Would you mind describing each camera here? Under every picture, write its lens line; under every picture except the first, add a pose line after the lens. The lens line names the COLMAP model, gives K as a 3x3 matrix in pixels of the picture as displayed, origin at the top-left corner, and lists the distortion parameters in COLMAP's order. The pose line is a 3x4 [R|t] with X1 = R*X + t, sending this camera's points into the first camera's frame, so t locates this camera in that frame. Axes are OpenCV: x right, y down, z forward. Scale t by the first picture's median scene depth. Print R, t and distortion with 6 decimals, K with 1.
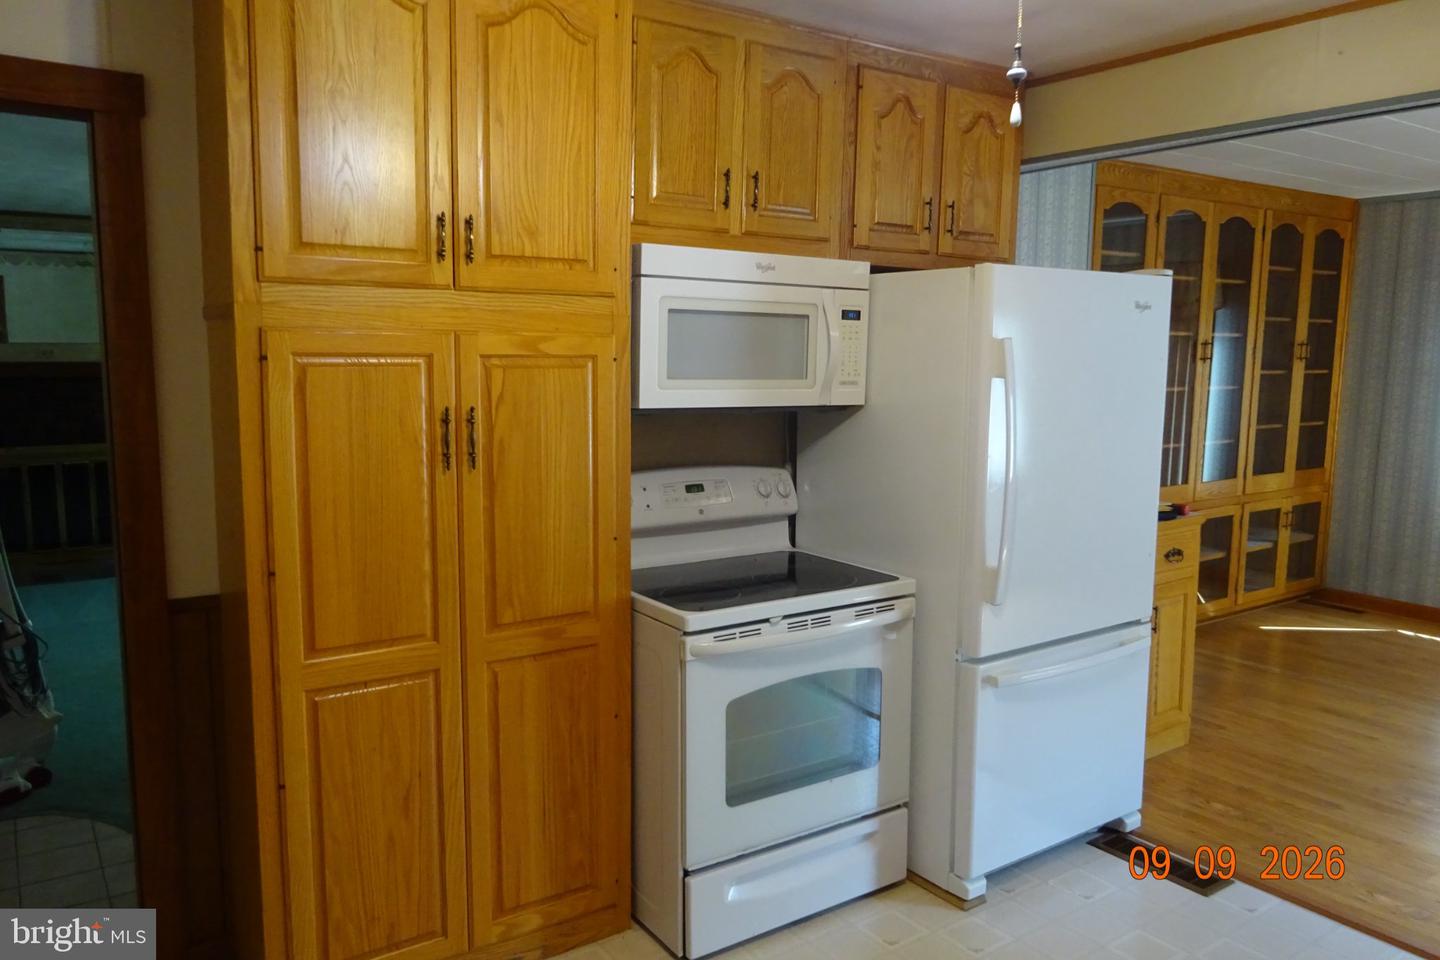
lens RADIAL K [[1058.4, 0, 724.9], [0, 1058.4, 478.7], [0, 0, 1]] dist [-0.001036, 0.000585]
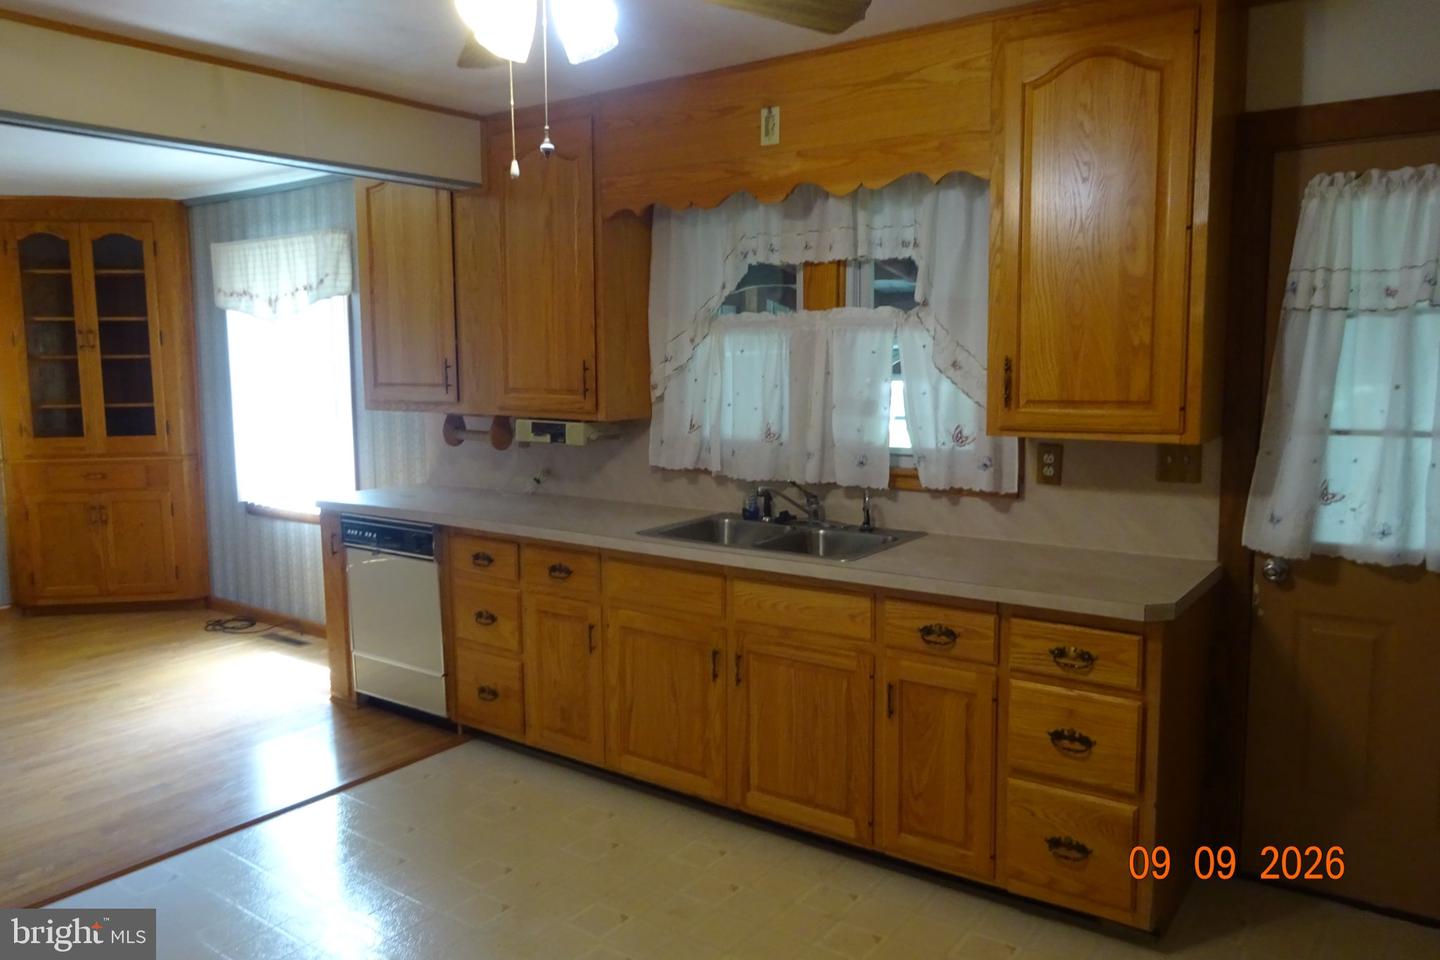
lens RADIAL K [[1058.4, 0, 712.6], [0, 1058.4, 476.9], [0, 0, 1]] dist [-0.001036, 0.000585]
pose [[-0.316265, -0.115155, 0.941656, -0.379723], [0.124236, 0.979030, 0.161452, -0.051741], [-0.940501, 0.168049, -0.295326, 0.432154]]
